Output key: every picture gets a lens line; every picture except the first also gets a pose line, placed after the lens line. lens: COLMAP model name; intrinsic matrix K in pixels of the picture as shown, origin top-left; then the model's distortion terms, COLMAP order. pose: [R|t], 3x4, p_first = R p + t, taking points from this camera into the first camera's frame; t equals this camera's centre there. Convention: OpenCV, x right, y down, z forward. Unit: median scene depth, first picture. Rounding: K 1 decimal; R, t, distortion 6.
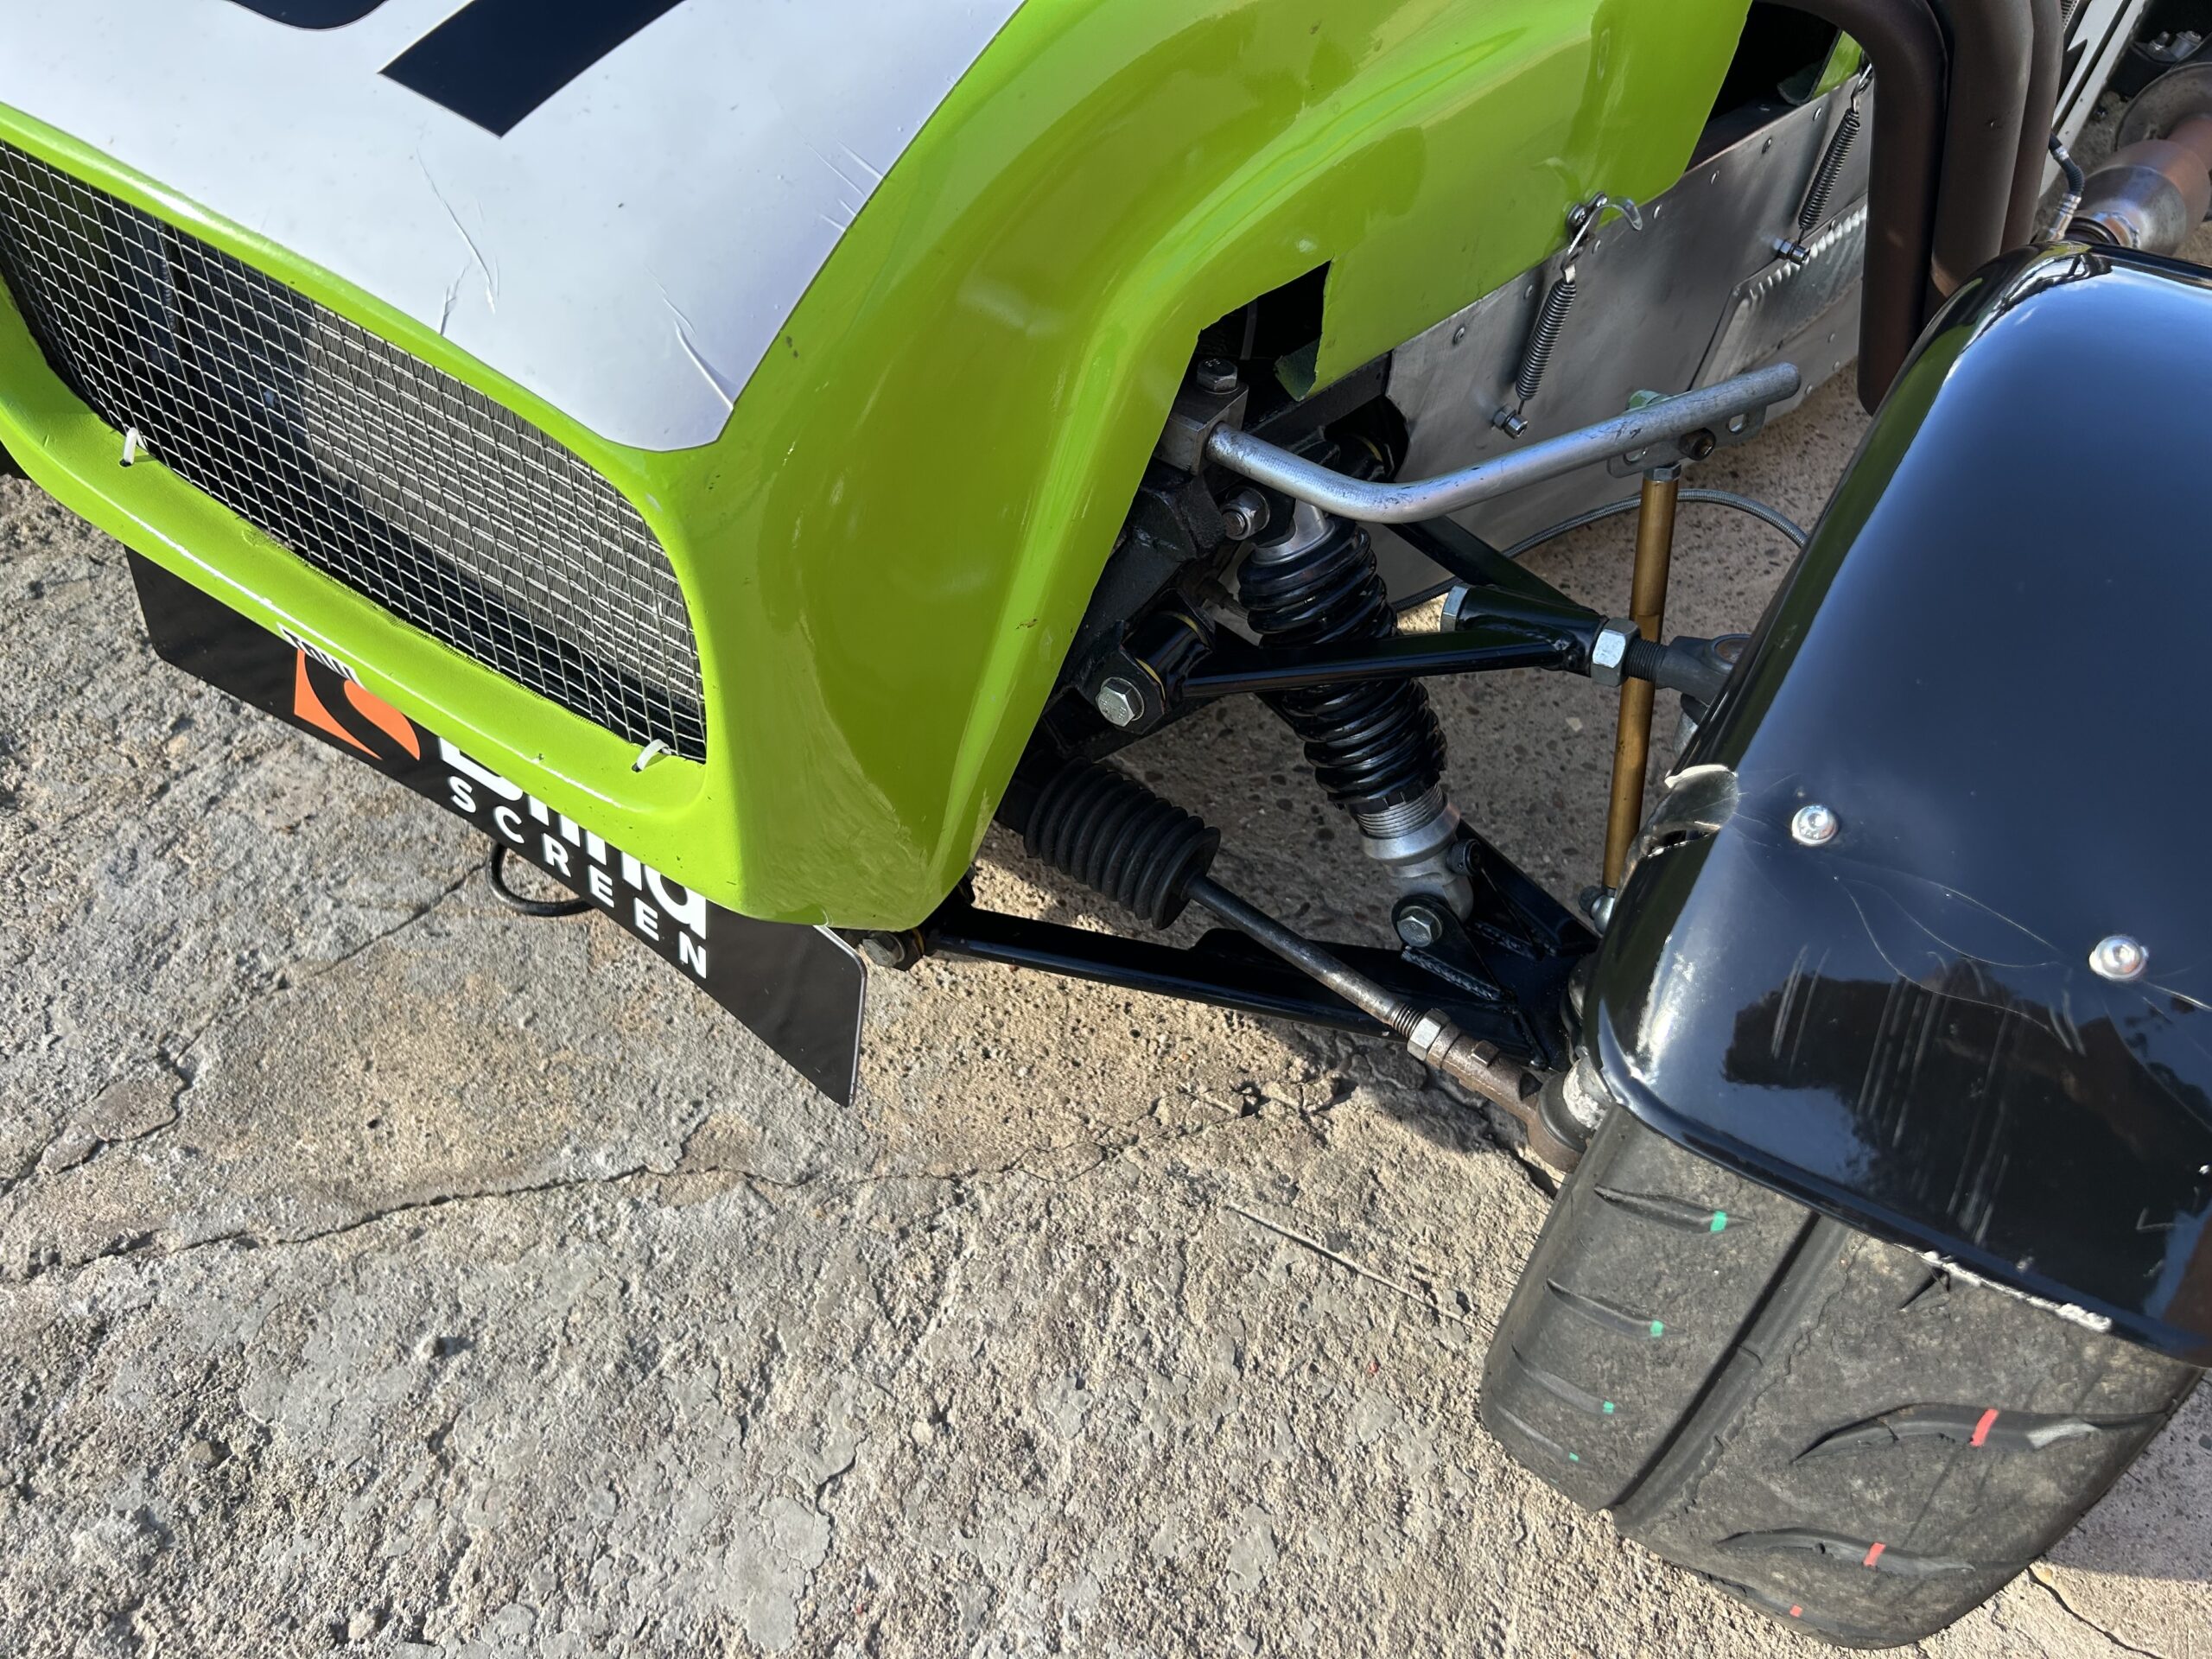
lens RADIAL K [[1666.9, 0, 1106.0], [0, 1666.9, 829.5], [0, 0, 1]] dist [0.028266, -0.032617]
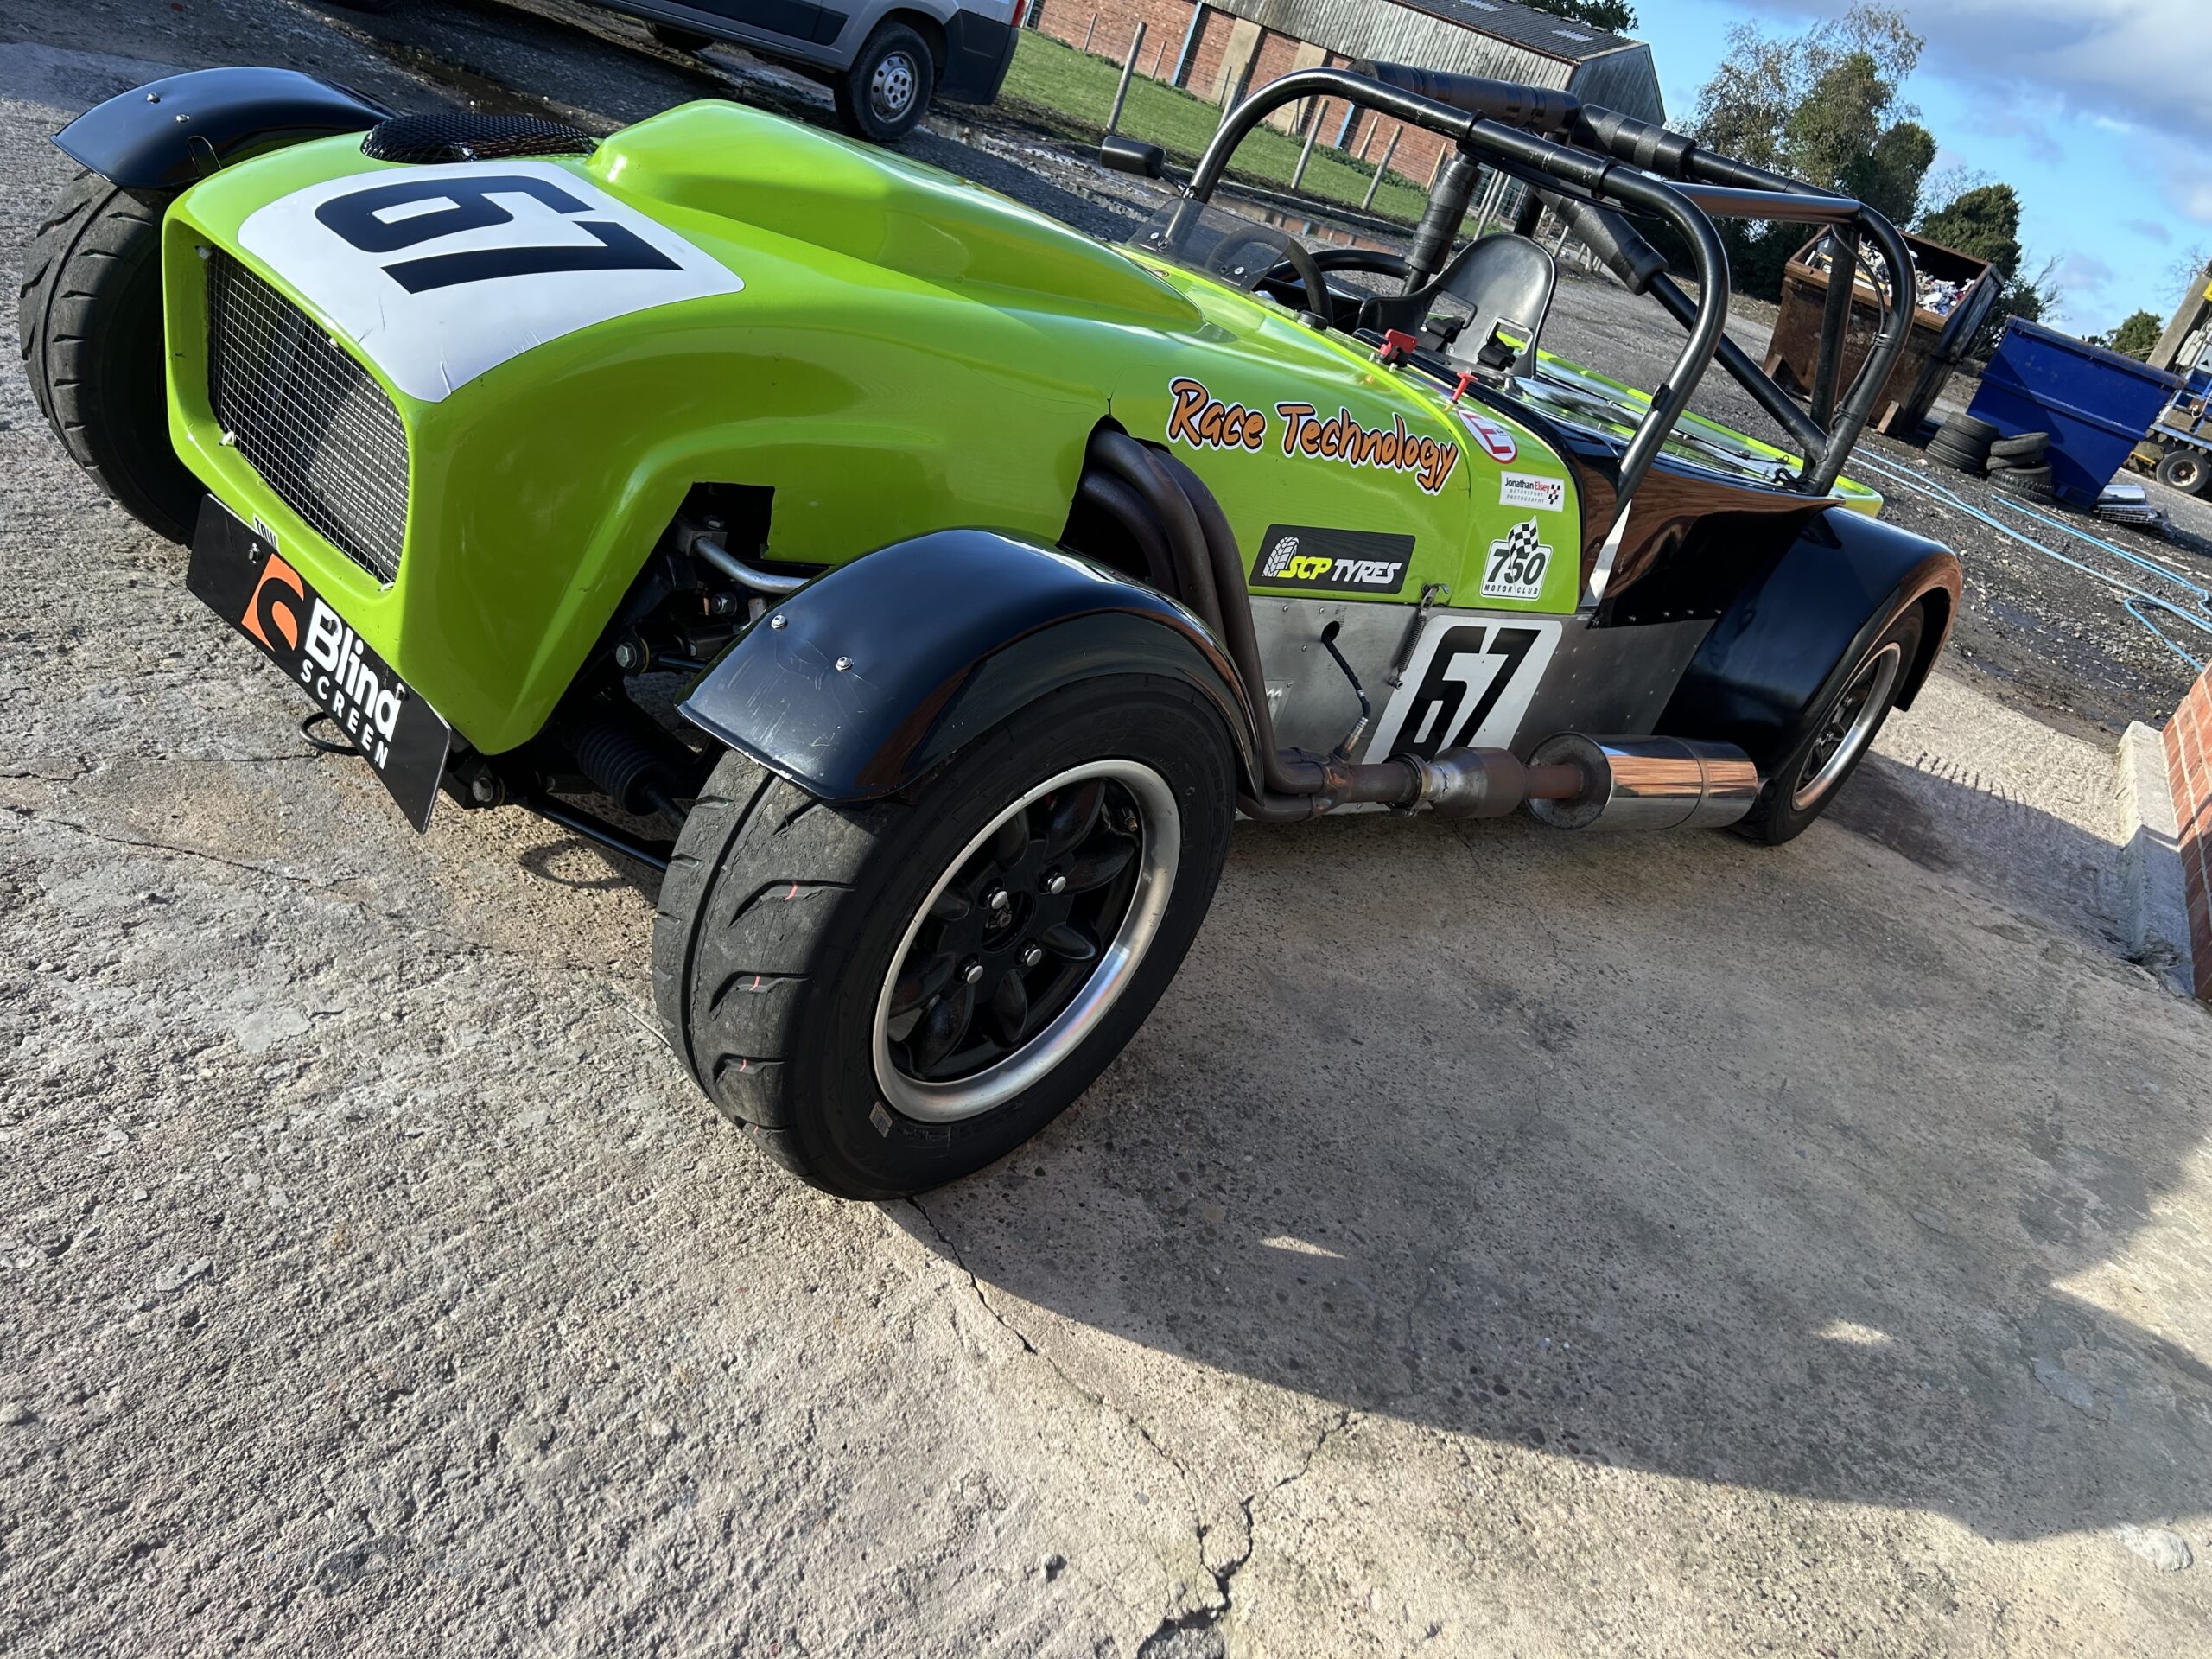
lens RADIAL K [[1671.4, 0, 1105.7], [0, 1671.4, 835.7], [0, 0, 1]] dist [0.047504, -0.044434]
pose [[0.962242, 0.266336, -0.056176, 0.633183], [-0.267070, 0.883934, -0.383843, 0.634848], [-0.052576, 0.384352, 0.921688, -0.709199]]
